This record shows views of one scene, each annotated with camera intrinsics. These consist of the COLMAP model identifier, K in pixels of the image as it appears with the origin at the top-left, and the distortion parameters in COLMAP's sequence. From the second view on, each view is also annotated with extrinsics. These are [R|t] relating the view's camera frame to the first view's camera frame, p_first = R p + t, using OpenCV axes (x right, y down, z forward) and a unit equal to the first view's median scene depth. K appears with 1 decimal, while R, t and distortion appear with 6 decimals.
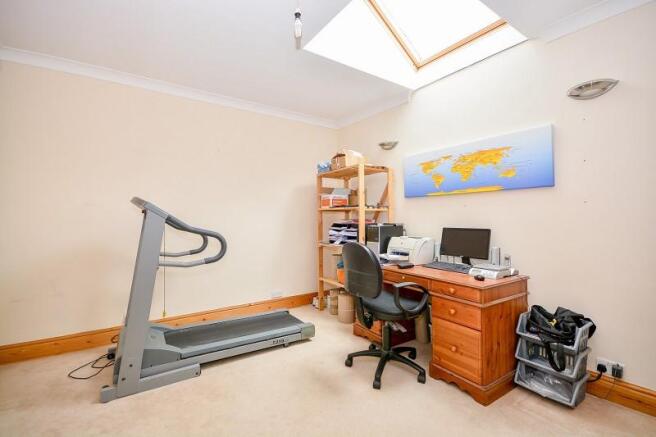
lens RADIAL K [[296.2, 0, 327.7], [0, 296.2, 214.6], [0, 0, 1]] dist [-0.023409, 0.000141]
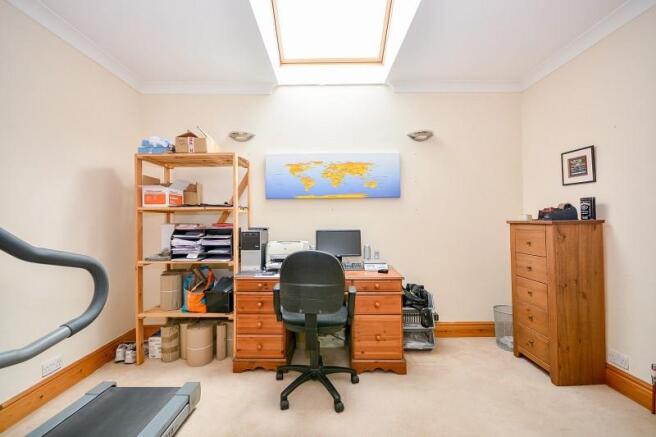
lens RADIAL K [[296.2, 0, 327.7], [0, 296.2, 214.6], [0, 0, 1]] dist [-0.023409, 0.000141]
pose [[0.546352, 0.010457, 0.837490, -0.442695], [-0.003495, 0.999942, -0.010206, 0.000214], [-0.837548, 0.002649, 0.546357, 0.391106]]
